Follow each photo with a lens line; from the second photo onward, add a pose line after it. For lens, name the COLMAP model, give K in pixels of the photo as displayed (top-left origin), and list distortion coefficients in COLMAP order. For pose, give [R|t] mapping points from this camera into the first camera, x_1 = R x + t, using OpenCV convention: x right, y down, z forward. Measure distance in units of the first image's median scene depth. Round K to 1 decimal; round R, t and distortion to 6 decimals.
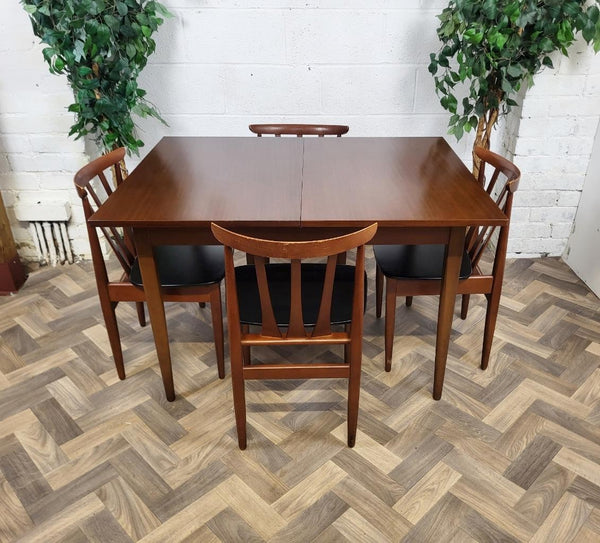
lens RADIAL K [[571.0, 0, 325.5], [0, 571.0, 268.8], [0, 0, 1]] dist [0.024903, 0.000000]
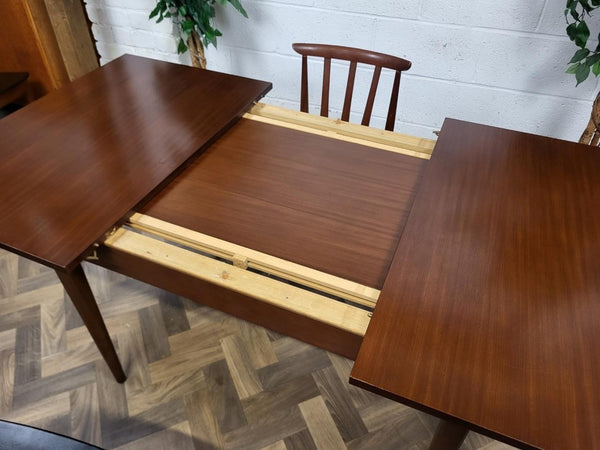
lens RADIAL K [[469.2, 0, 292.8], [0, 469.2, 225.3], [0, 0, 1]] dist [0.053772, -0.059020]
pose [[0.922662, 0.250458, -0.293200, 0.129516], [-0.174099, 0.949013, 0.262800, -0.165401], [0.344071, -0.191430, 0.919222, 0.282760]]
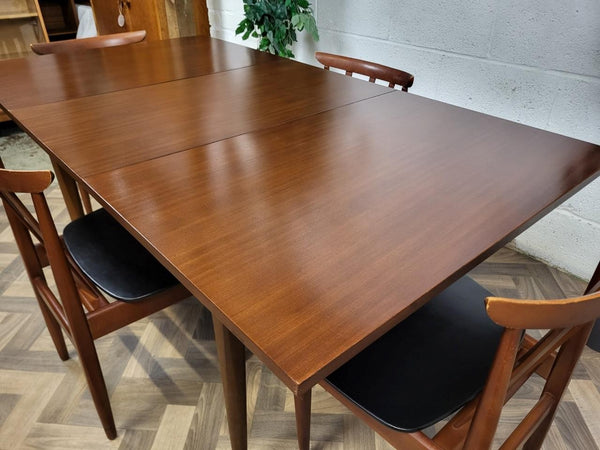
lens RADIAL K [[469.2, 0, 296.3], [0, 469.2, 217.5], [0, 0, 1]] dist [0.053772, -0.059020]
pose [[0.649034, 0.387238, -0.654830, 0.400056], [-0.352690, 0.915828, 0.192012, -0.136576], [0.674066, 0.106330, 0.730979, 0.496745]]
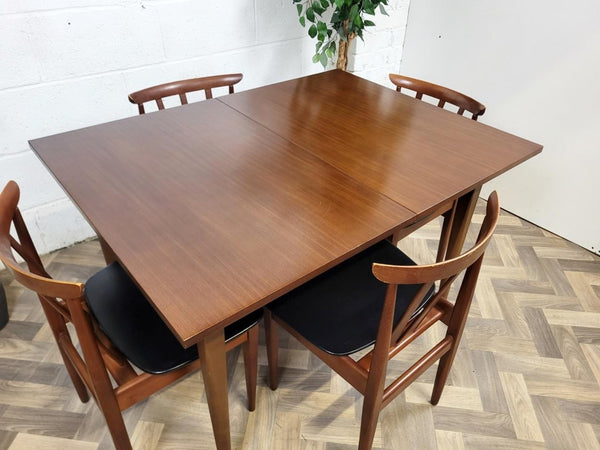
lens RADIAL K [[469.2, 0, 314.5], [0, 469.2, 219.1], [0, 0, 1]] dist [0.053772, -0.059020]
pose [[0.769085, -0.344387, 0.538429, -0.366589], [0.263587, 0.938345, 0.223675, -0.188430], [-0.582263, -0.030103, 0.812443, 0.375572]]
